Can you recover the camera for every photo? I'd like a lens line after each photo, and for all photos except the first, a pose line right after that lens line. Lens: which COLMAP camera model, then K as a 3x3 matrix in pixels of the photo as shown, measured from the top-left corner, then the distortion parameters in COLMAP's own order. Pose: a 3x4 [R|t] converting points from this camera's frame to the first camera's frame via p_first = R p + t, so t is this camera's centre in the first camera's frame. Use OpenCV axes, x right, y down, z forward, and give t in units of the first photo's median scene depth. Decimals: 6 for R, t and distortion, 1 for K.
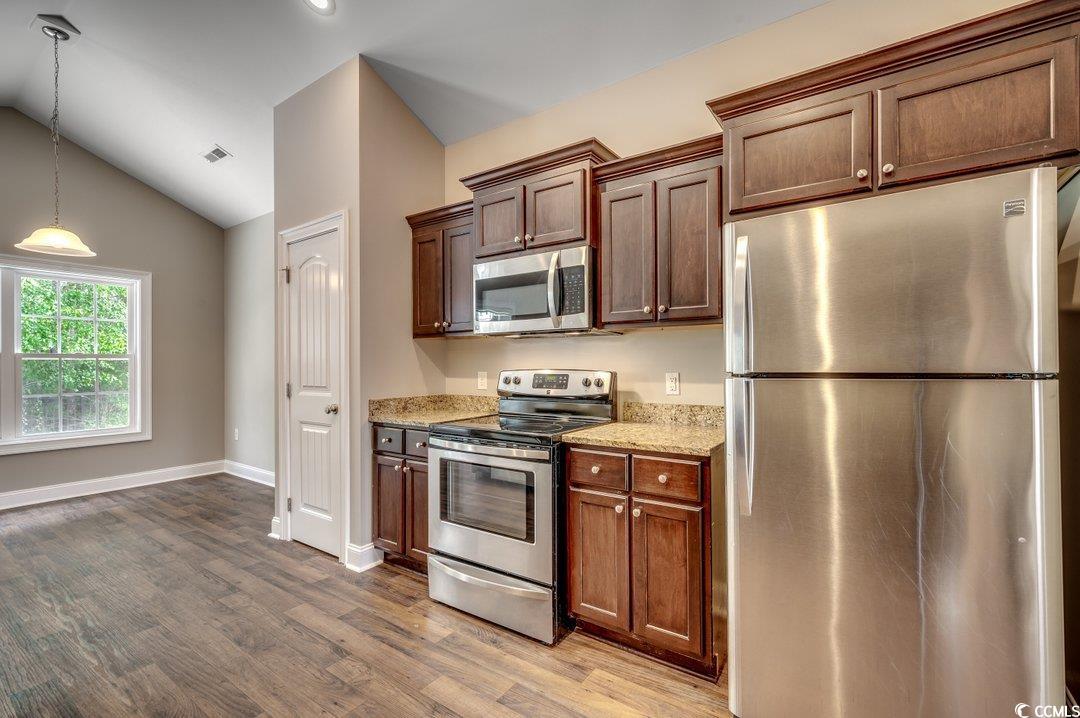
lens RADIAL K [[479.5, 0, 528.9], [0, 479.5, 362.9], [0, 0, 1]] dist [0.001838, -0.000077]
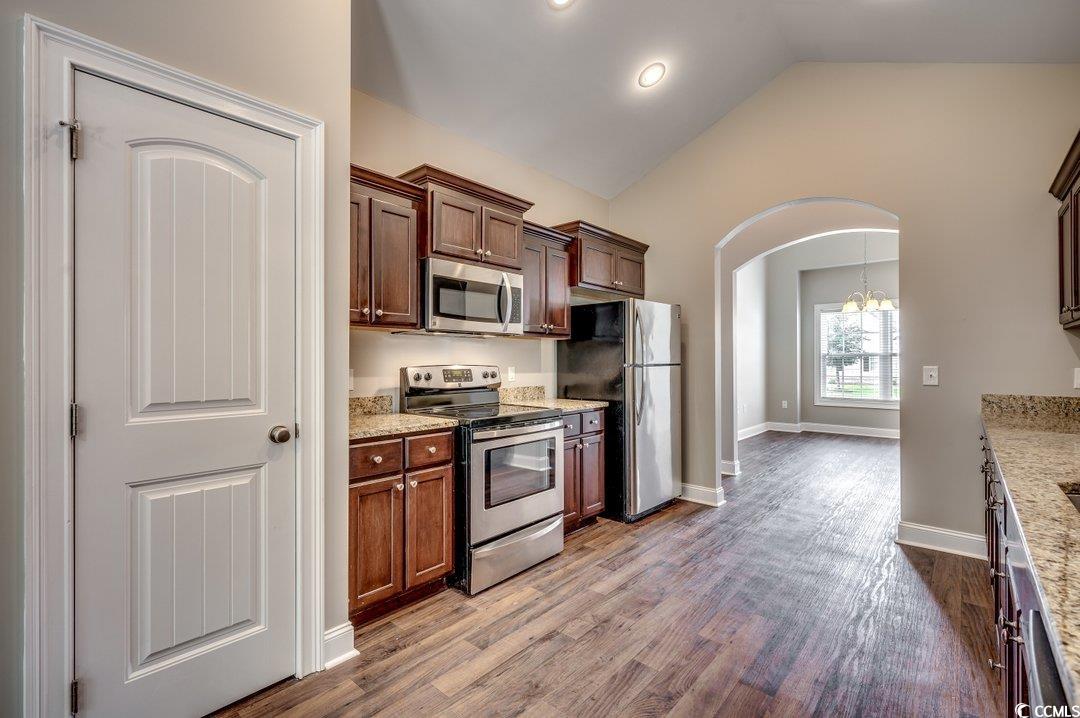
lens RADIAL K [[479.5, 0, 556.9], [0, 479.5, 354.6], [0, 0, 1]] dist [0.001838, -0.000077]
pose [[0.081202, 0.016392, 0.996563, -1.212441], [-0.005302, 0.999858, -0.016014, 0.006652], [-0.996684, -0.003984, 0.081277, 0.761429]]
